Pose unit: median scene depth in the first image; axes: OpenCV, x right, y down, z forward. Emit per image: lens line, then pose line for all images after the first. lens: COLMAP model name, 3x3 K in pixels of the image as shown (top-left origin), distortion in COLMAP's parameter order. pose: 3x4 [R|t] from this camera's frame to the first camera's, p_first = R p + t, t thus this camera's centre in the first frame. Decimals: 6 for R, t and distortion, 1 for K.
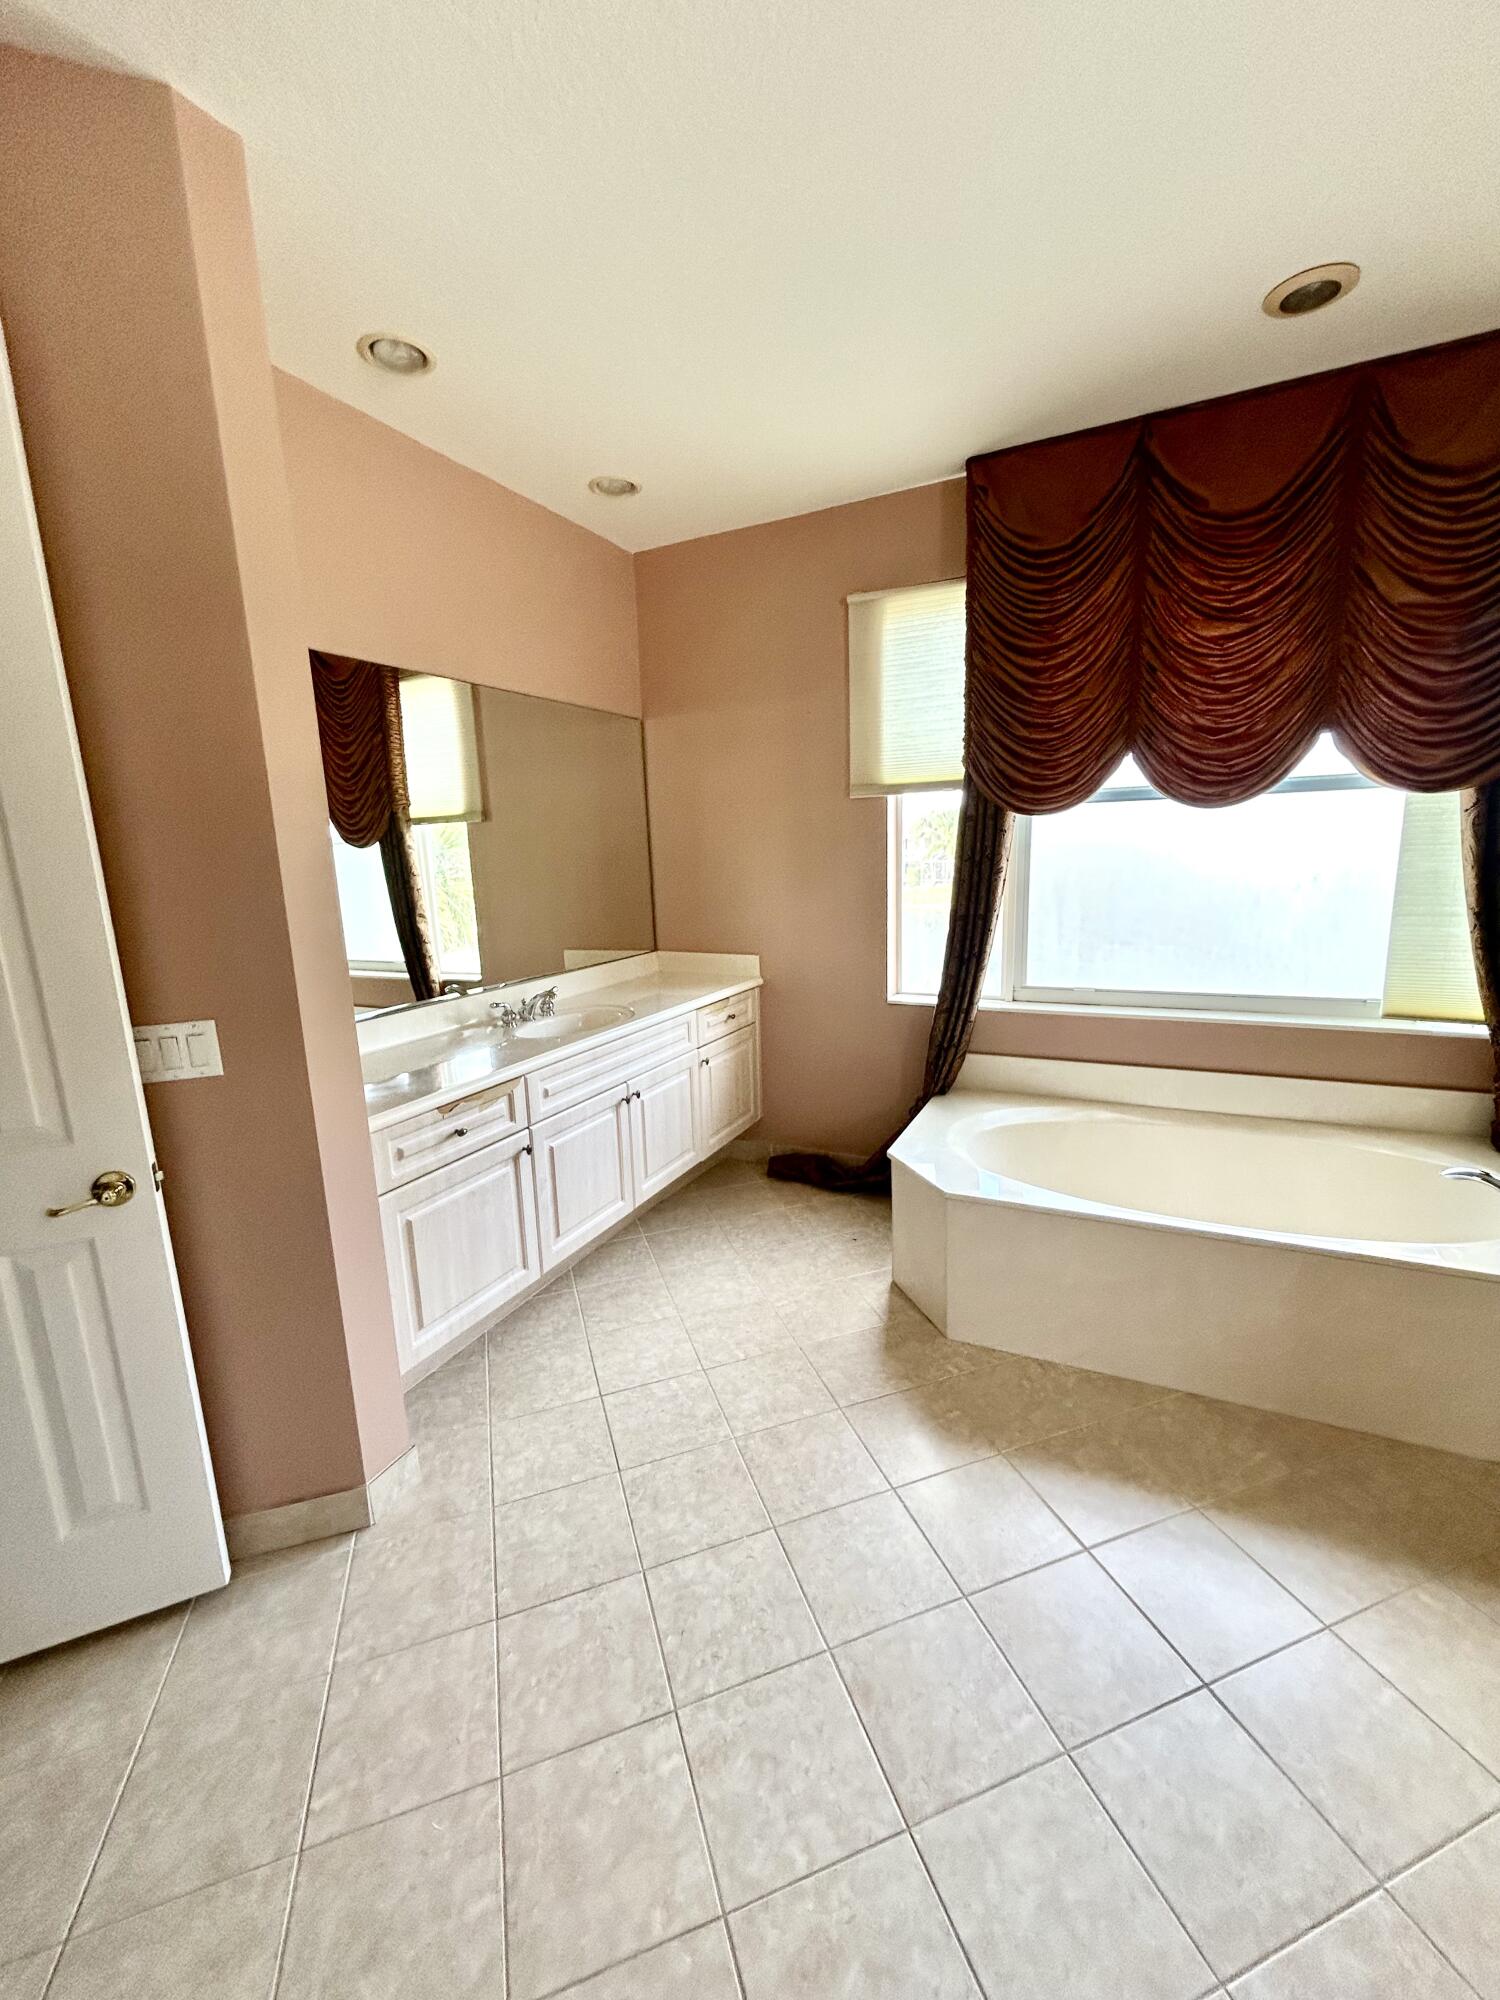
lens RADIAL K [[812.6, 0, 753.1], [0, 812.6, 1001.6], [0, 0, 1]] dist [0.004108, -0.000537]
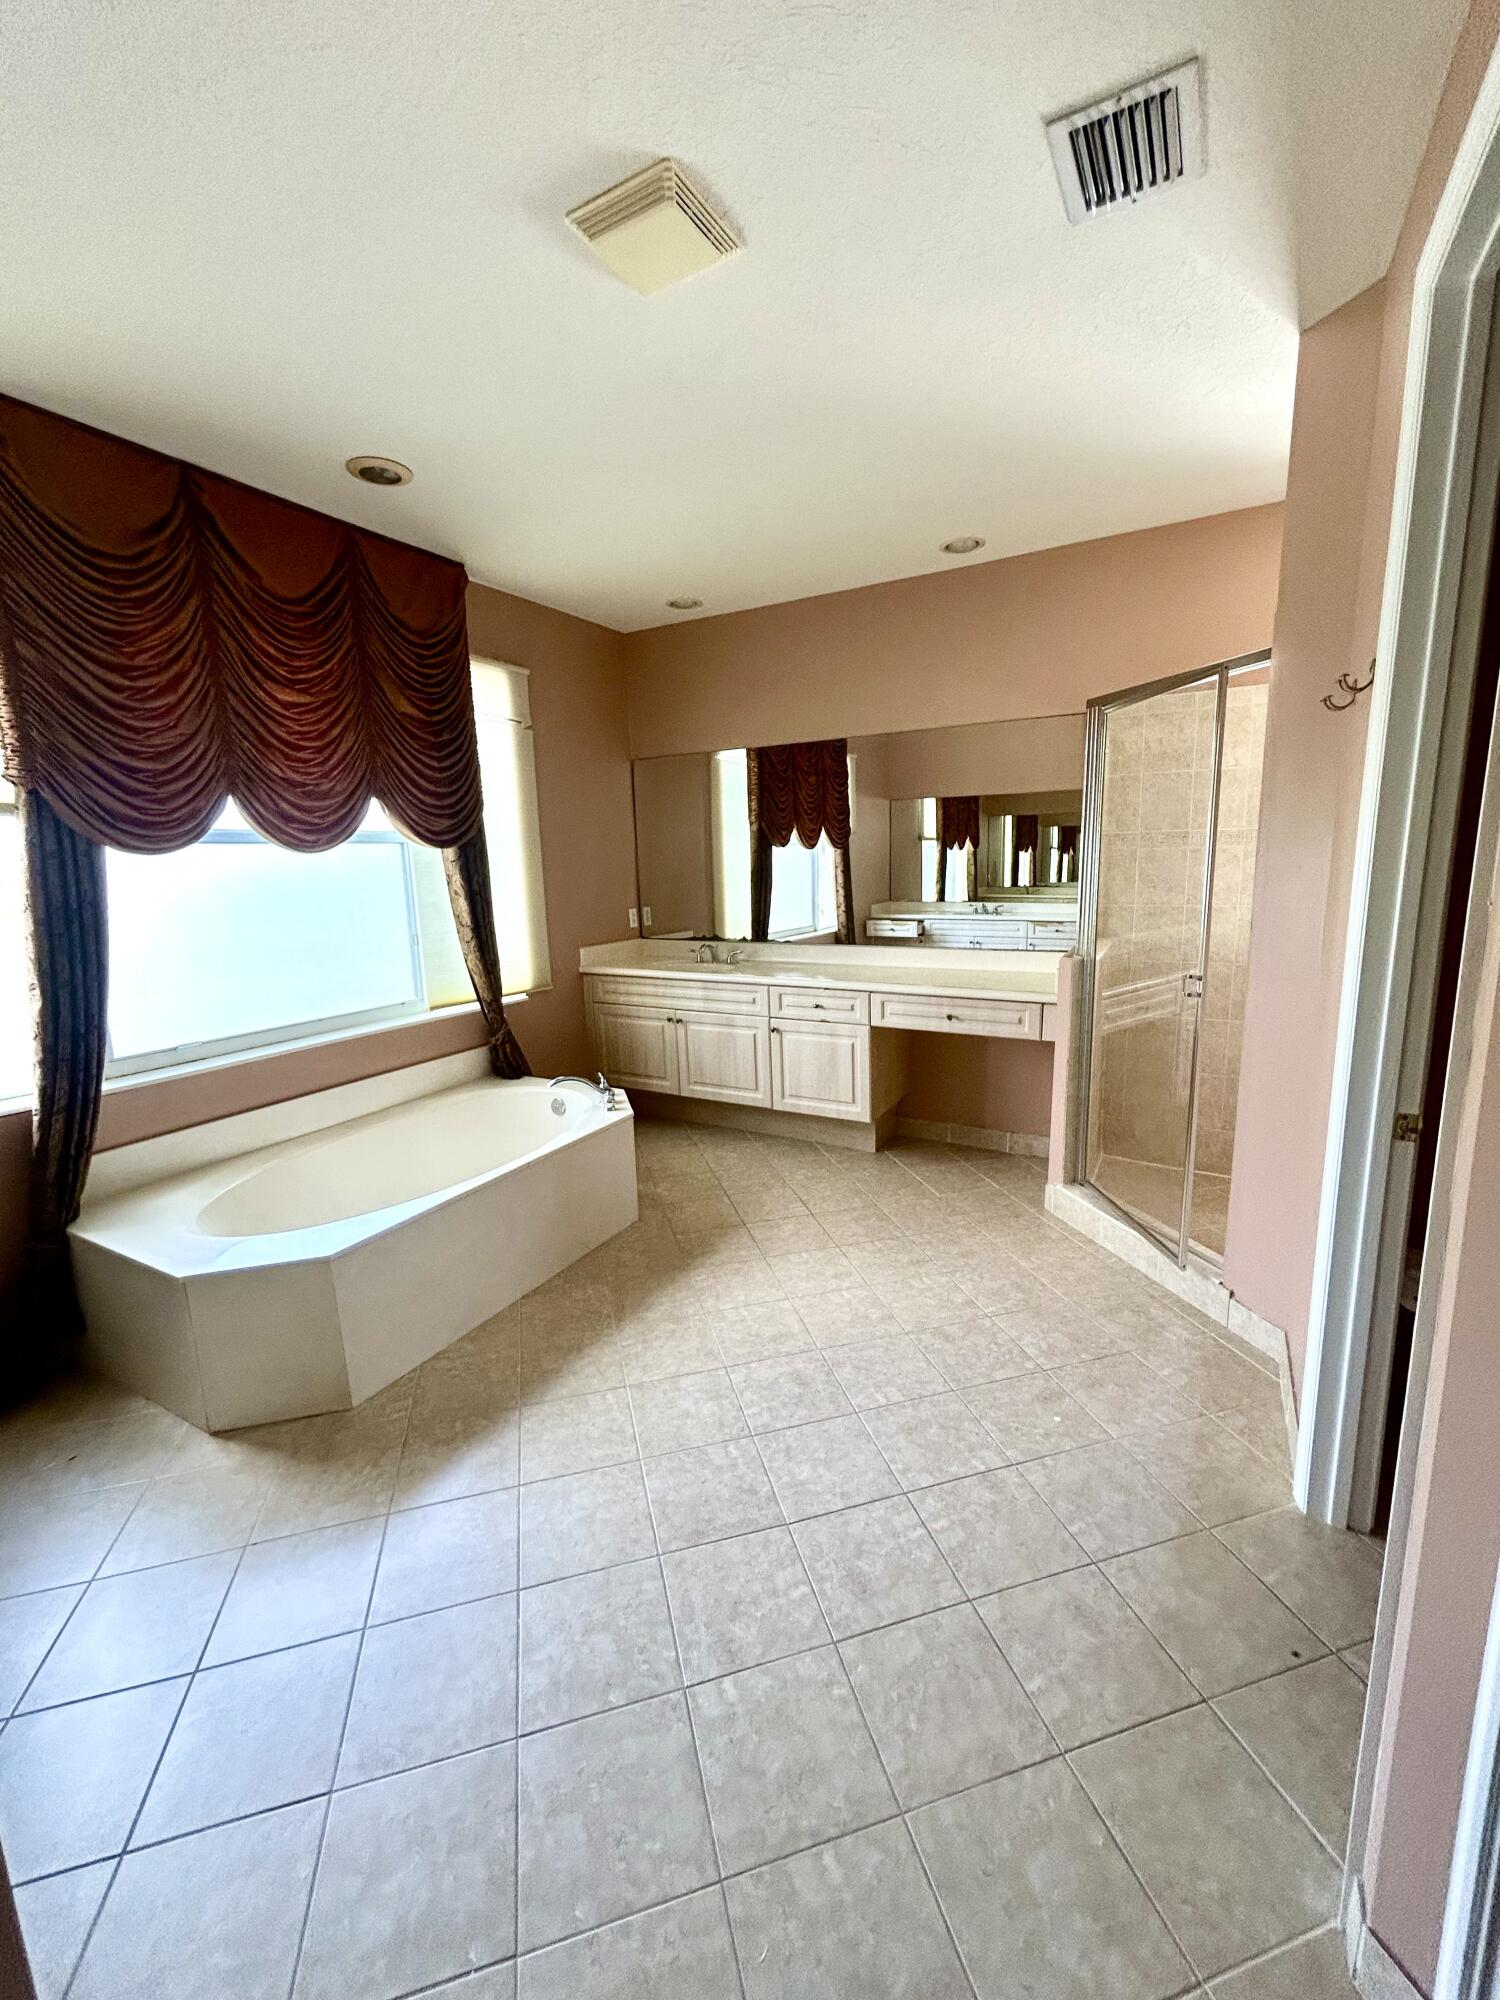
lens RADIAL K [[812.6, 0, 753.5], [0, 812.6, 1001.6], [0, 0, 1]] dist [0.004108, -0.000537]
pose [[0.056240, -0.144236, 0.987944, -0.573310], [0.210982, 0.968881, 0.129443, -0.059969], [-0.975871, 0.201158, 0.084921, 0.369706]]
